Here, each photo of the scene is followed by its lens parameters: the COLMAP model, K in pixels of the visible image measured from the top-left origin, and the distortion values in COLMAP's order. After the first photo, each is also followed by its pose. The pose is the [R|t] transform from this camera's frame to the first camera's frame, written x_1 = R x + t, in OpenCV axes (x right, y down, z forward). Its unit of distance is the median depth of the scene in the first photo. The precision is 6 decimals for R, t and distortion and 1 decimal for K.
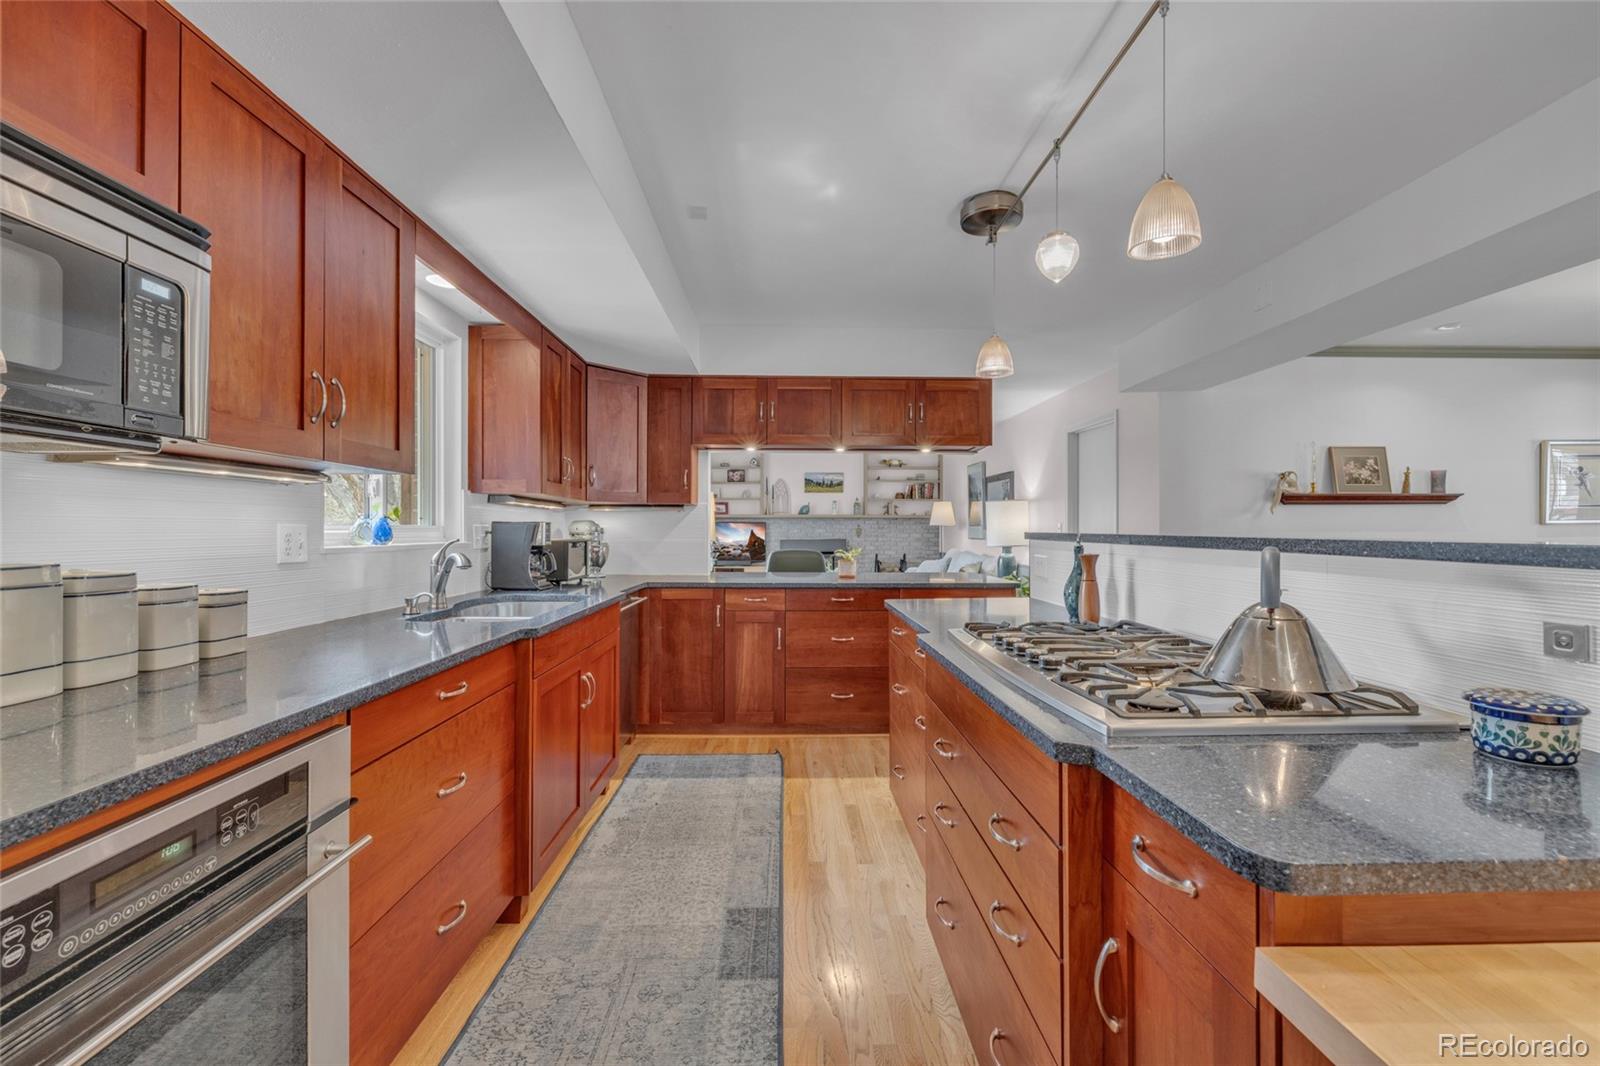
lens RADIAL K [[669.9, 0, 799.7], [0, 669.9, 531.1], [0, 0, 1]] dist [-0.003233, 0.001315]
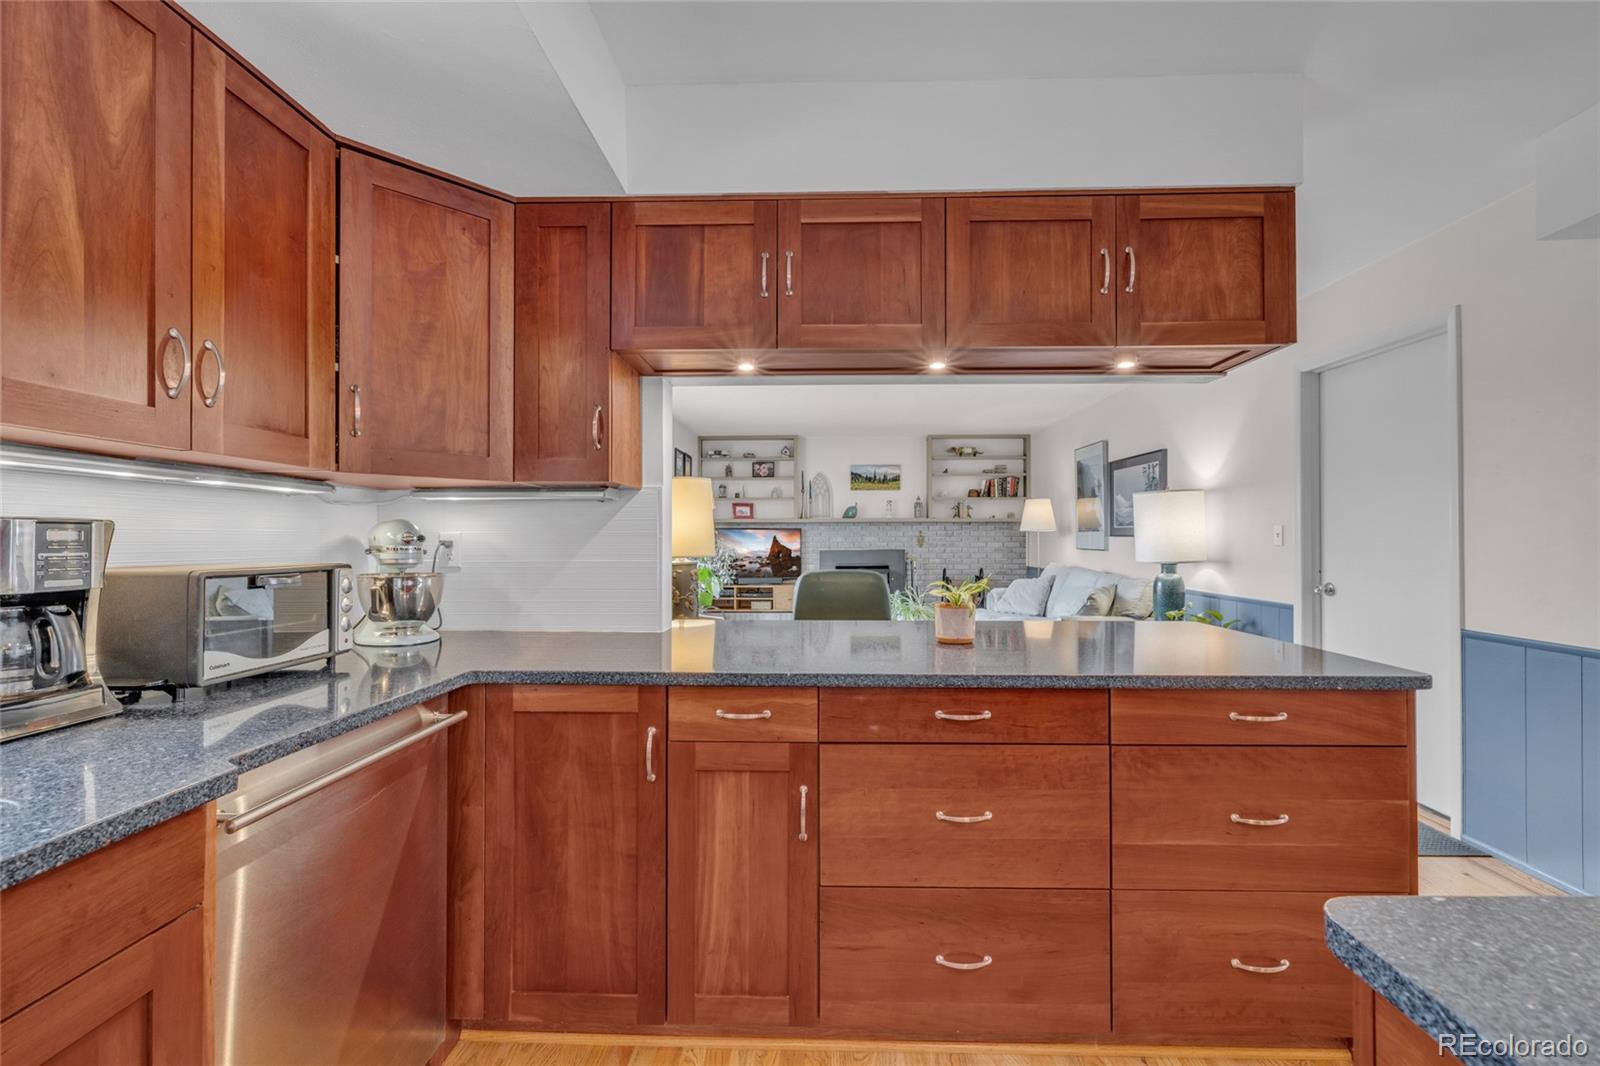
lens RADIAL K [[683.5, 0, 803.7], [0, 683.5, 535.1], [0, 0, 1]] dist [-0.000737, -0.000016]
pose [[0.998360, -0.003778, -0.057126, -0.005602], [0.003458, 0.999978, -0.005695, -0.001884], [0.057146, 0.005488, 0.998351, 0.505859]]
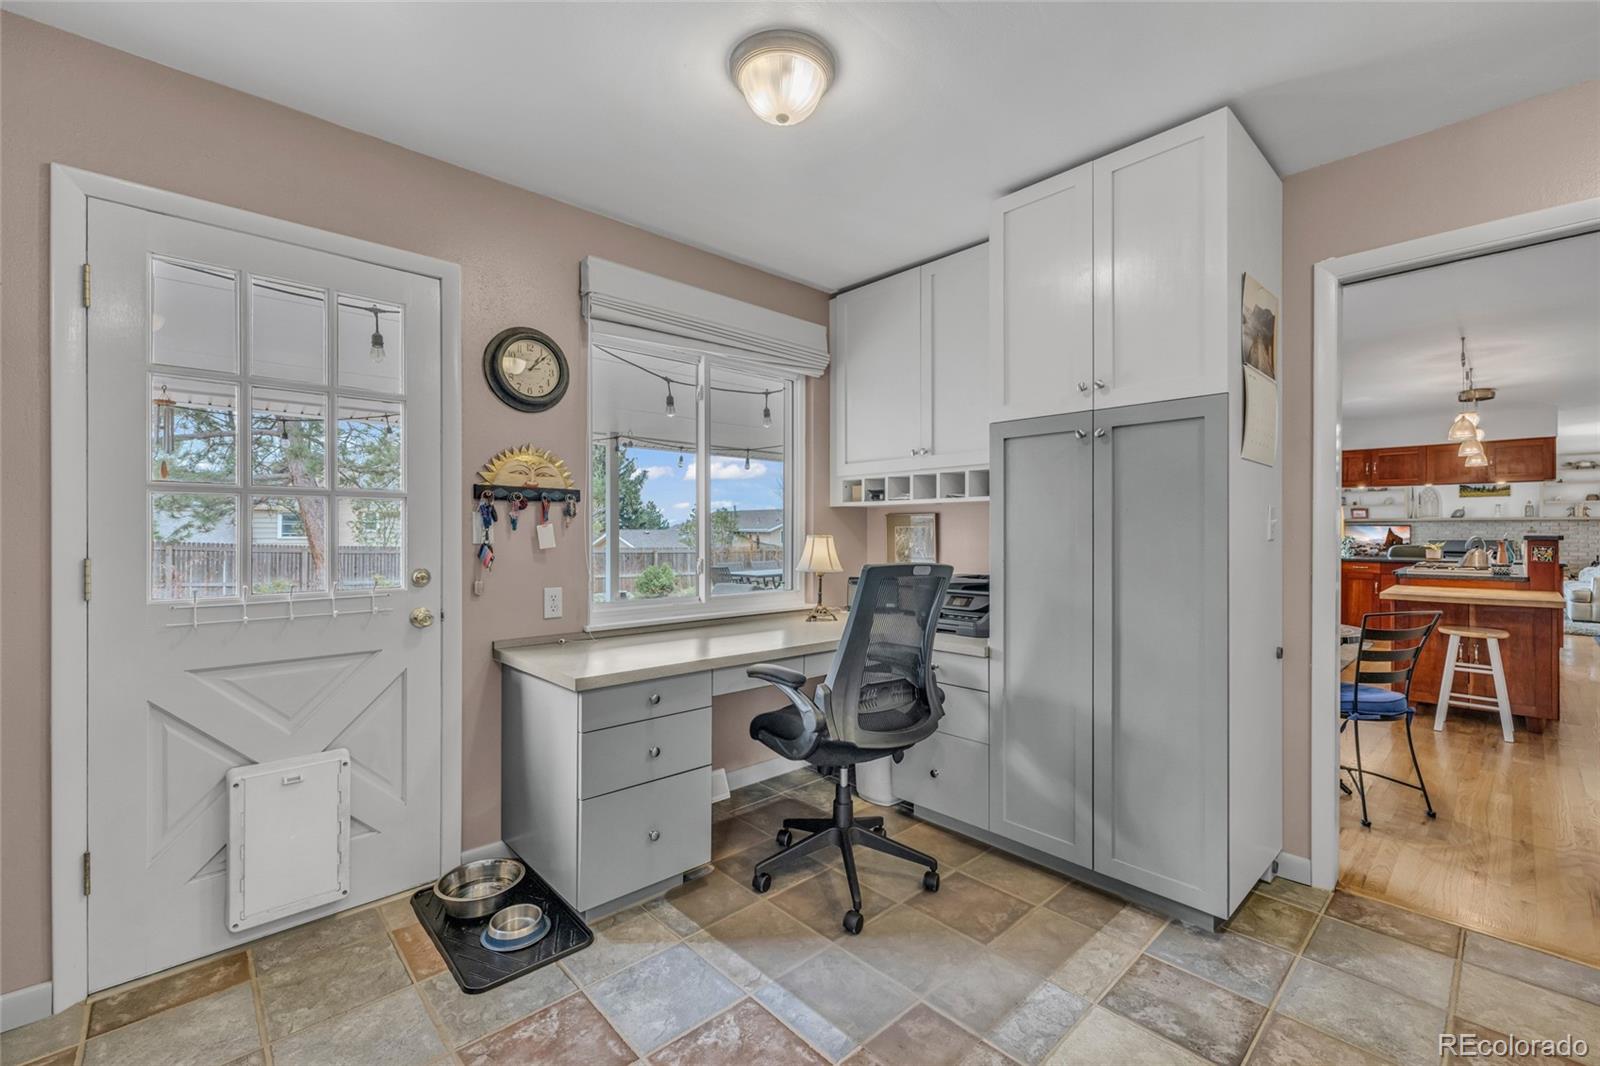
lens RADIAL K [[669.9, 0, 800.4], [0, 669.9, 521.9], [0, 0, 1]] dist [-0.003233, 0.001315]
pose [[0.665752, -0.009495, -0.746113, 0.268722], [0.009551, 0.999946, -0.004203, -0.058844], [0.746112, -0.004328, 0.665807, -1.360029]]
